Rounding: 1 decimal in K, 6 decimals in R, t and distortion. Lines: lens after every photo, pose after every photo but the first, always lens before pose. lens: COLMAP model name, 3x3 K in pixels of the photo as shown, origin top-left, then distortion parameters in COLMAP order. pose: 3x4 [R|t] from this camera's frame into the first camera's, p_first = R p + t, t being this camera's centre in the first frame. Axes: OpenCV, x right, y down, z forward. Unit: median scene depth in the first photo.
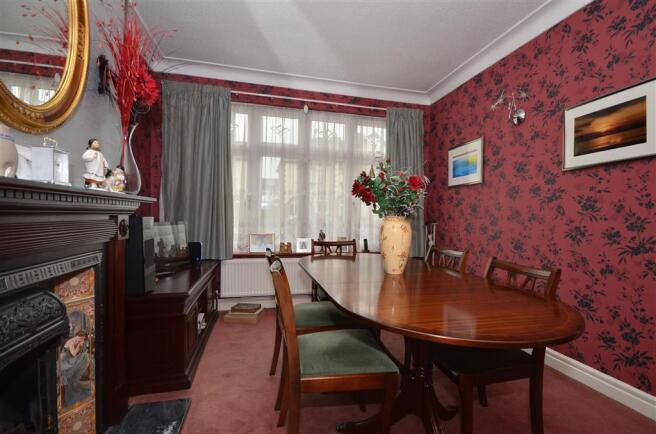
lens RADIAL K [[294.6, 0, 328.3], [0, 294.6, 220.1], [0, 0, 1]] dist [0.002019, -0.000970]
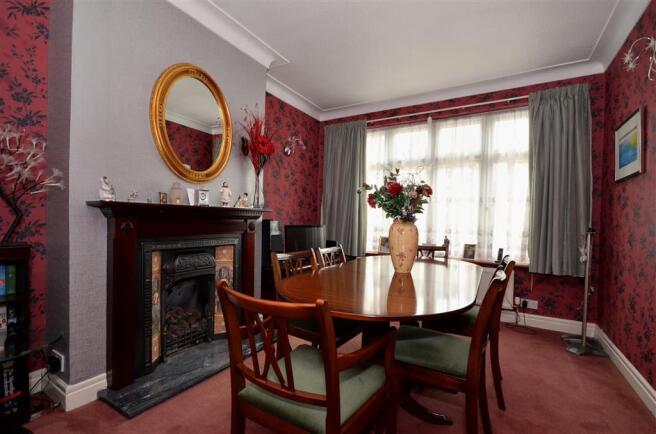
lens RADIAL K [[294.6, 0, 333.2], [0, 294.6, 217.0], [0, 0, 1]] dist [0.002019, -0.000970]
pose [[0.721694, -0.008392, -0.692161, 0.417483], [-0.017165, 0.999402, -0.030013, 0.006356], [0.691999, 0.033541, 0.721119, 0.014067]]
